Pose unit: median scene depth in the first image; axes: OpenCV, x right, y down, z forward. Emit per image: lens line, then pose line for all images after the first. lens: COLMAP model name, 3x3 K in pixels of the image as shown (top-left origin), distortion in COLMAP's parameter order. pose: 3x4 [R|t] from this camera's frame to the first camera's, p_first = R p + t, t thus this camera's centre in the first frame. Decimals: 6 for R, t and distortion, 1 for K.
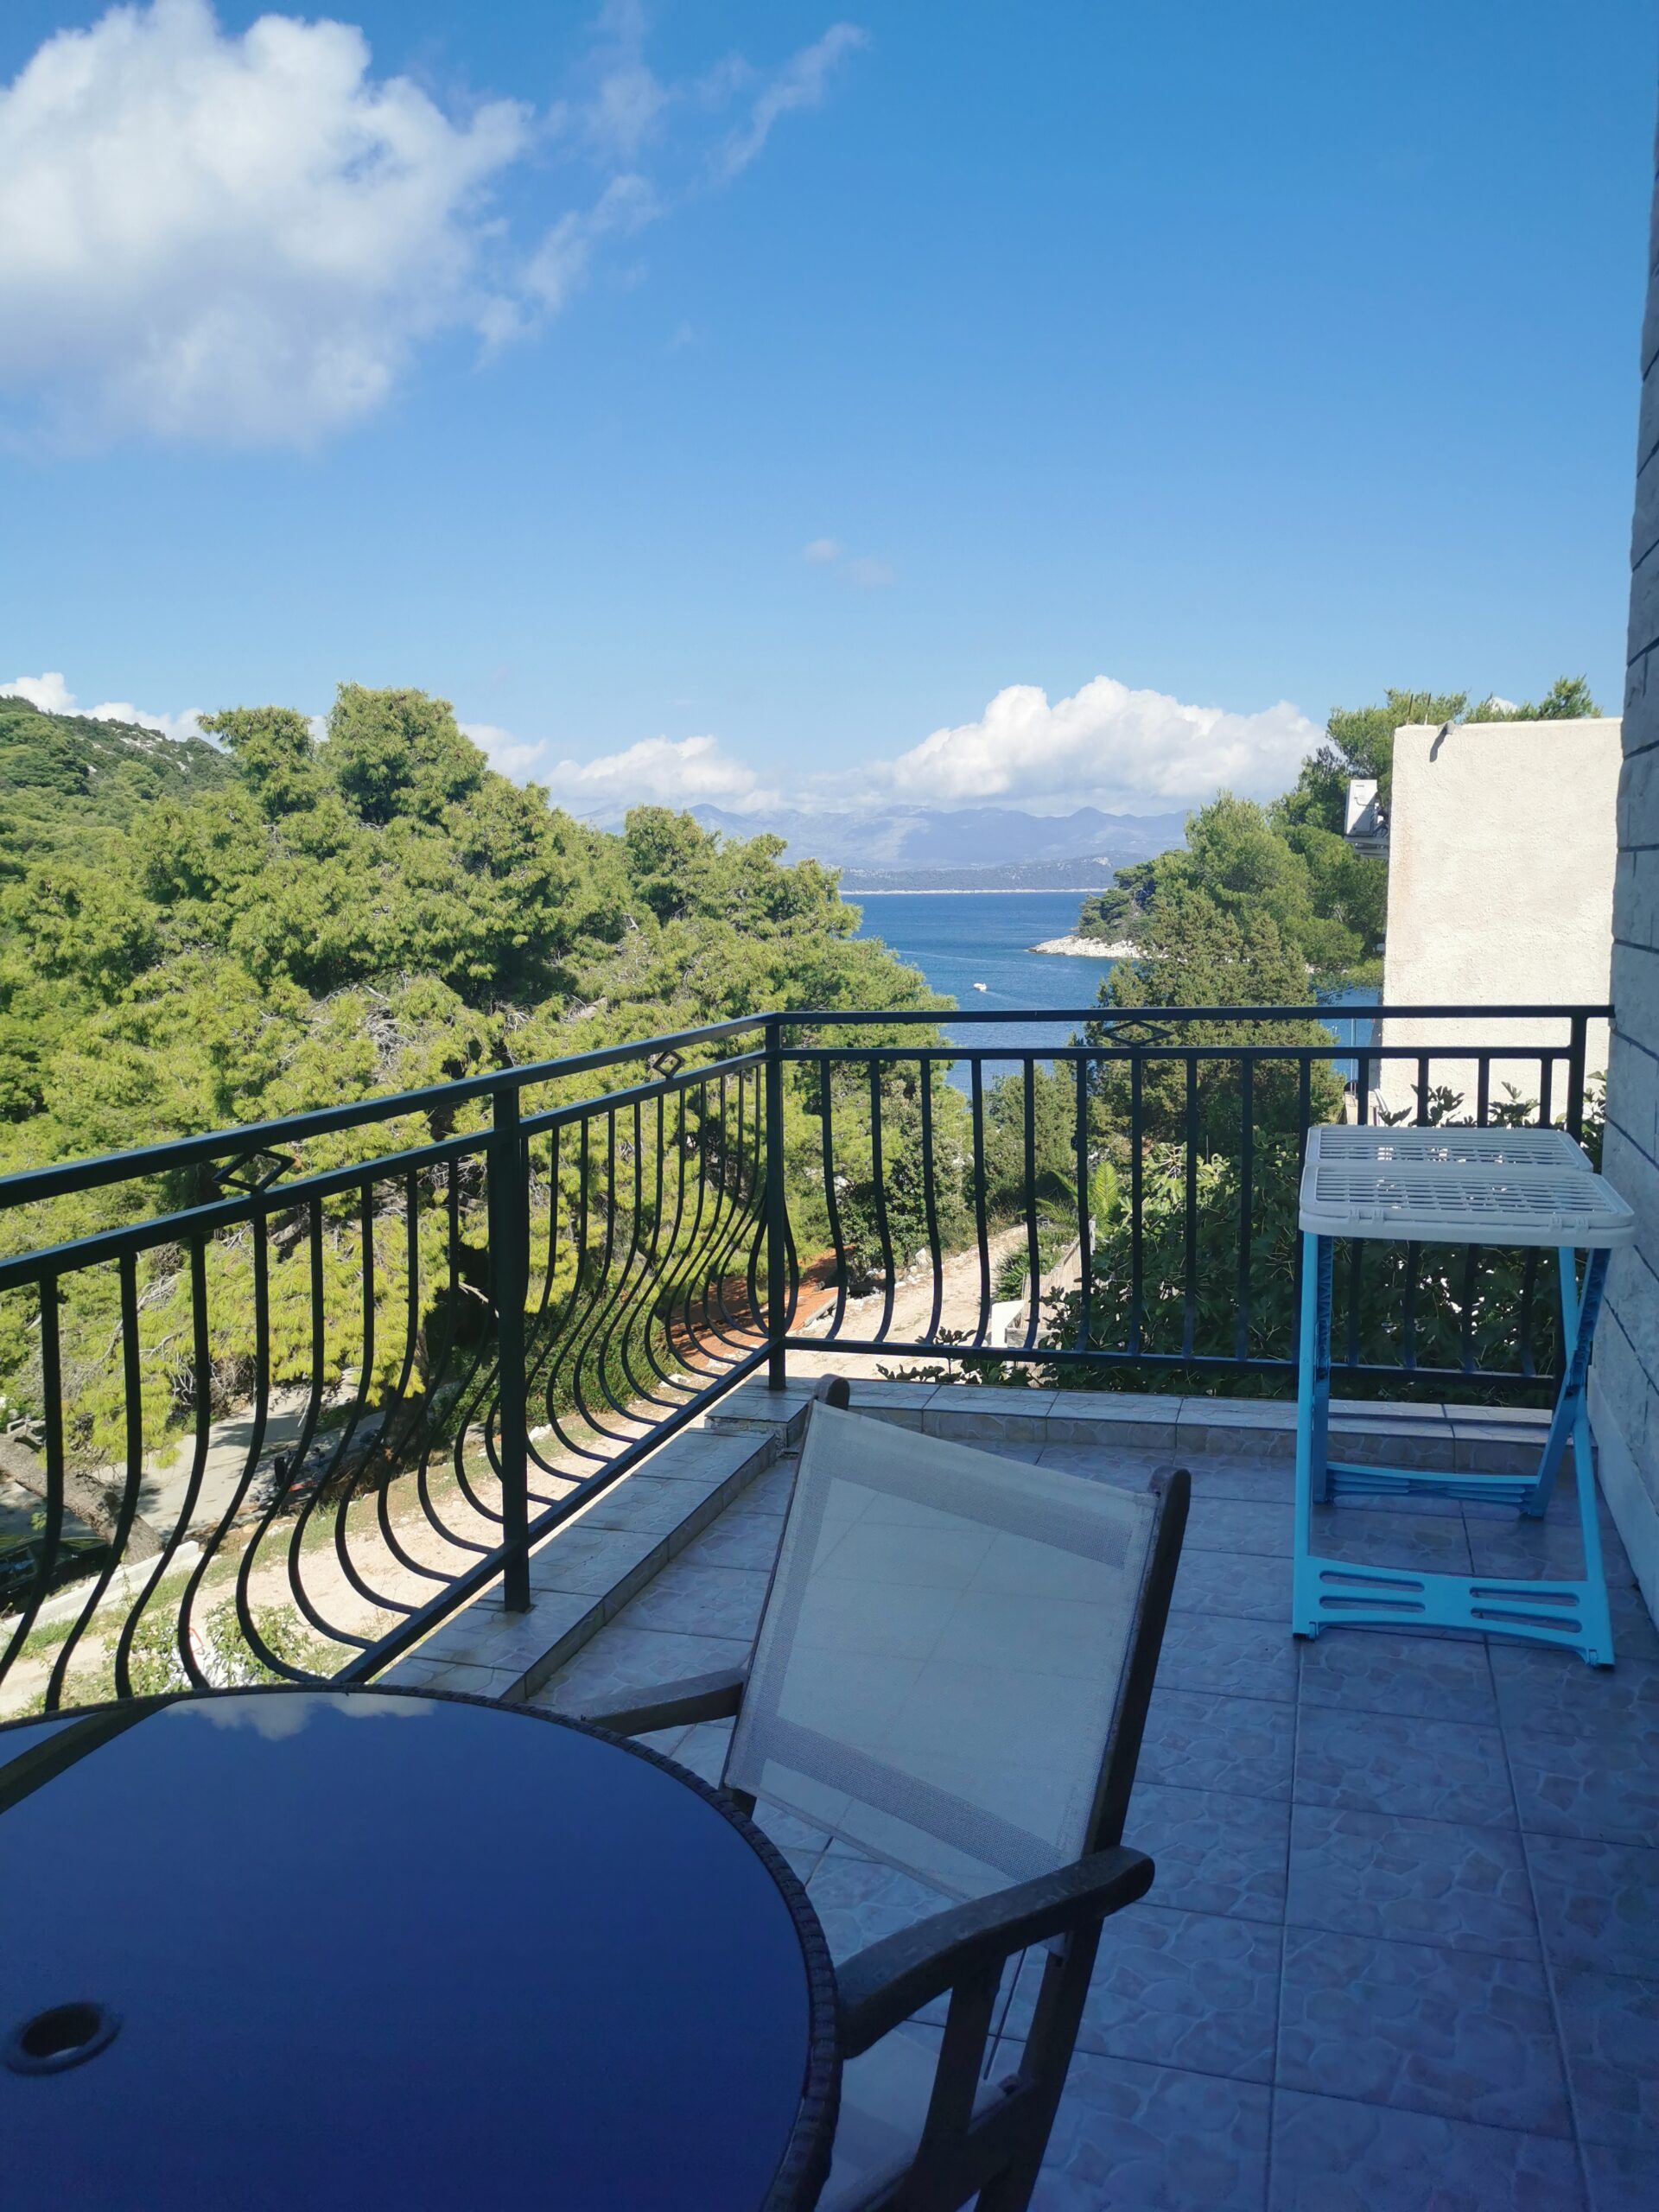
lens RADIAL K [[1725.1, 0, 837.5], [0, 1725.1, 1098.5], [0, 0, 1]] dist [0.033023, -0.018432]
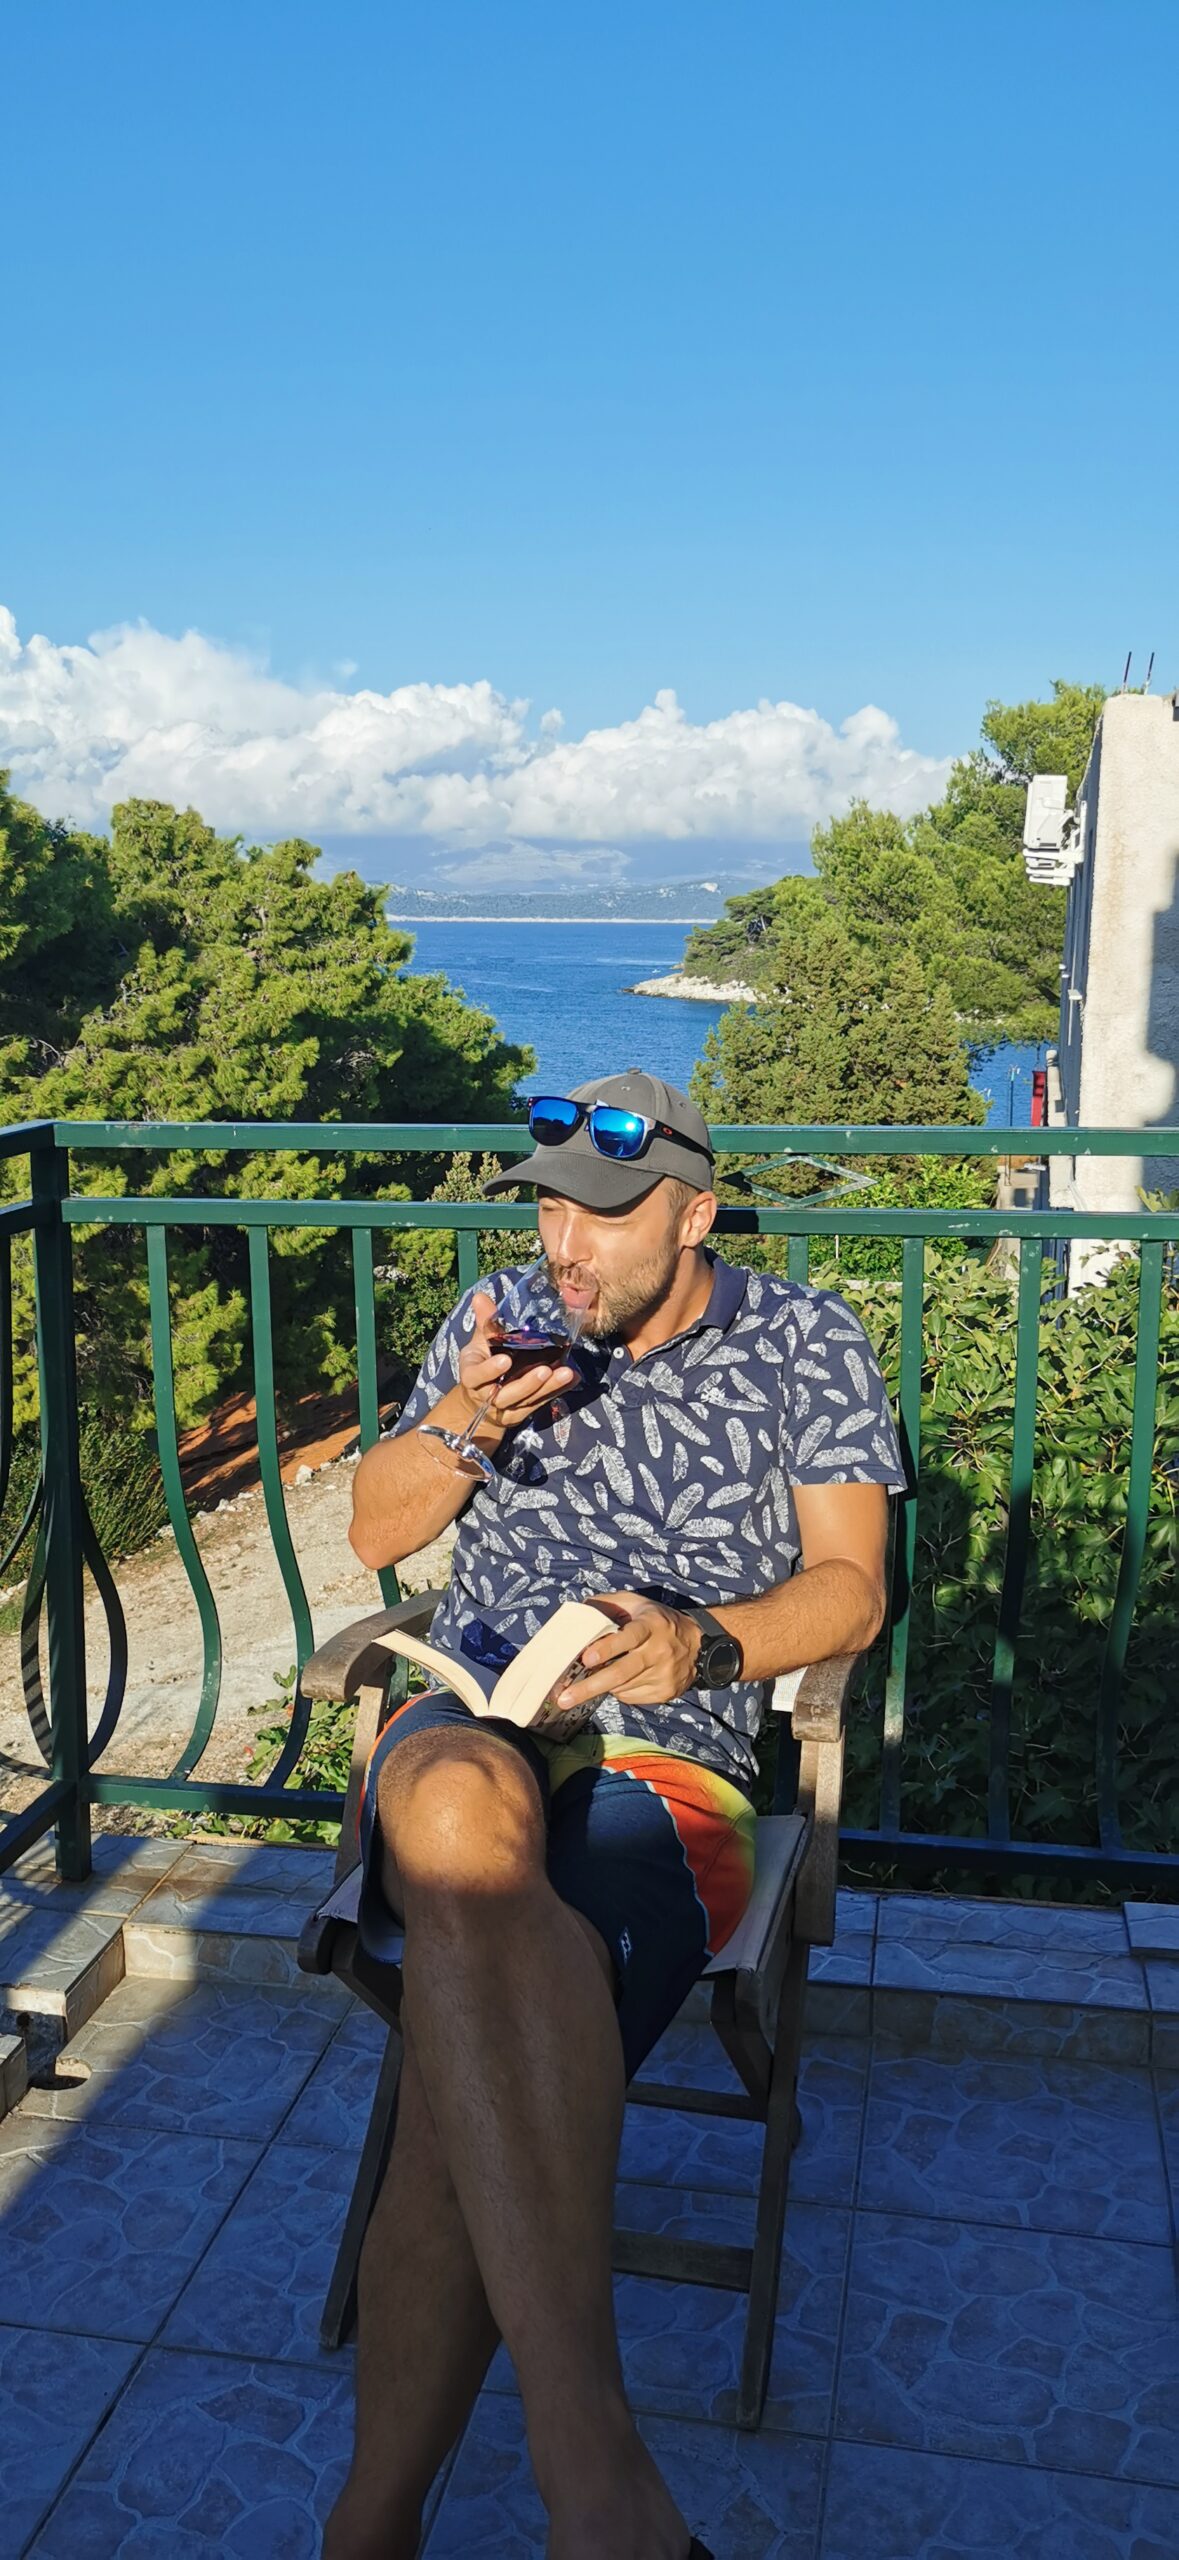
lens RADIAL K [[1794.3, 0, 580.2], [0, 1794.3, 1273.7], [0, 0, 1]] dist [0.001053, -0.003351]
pose [[0.996562, 0.001062, 0.082838, 0.020116], [-0.007061, 0.997368, 0.072158, -0.013069], [-0.082543, -0.072495, 0.993947, 0.144329]]
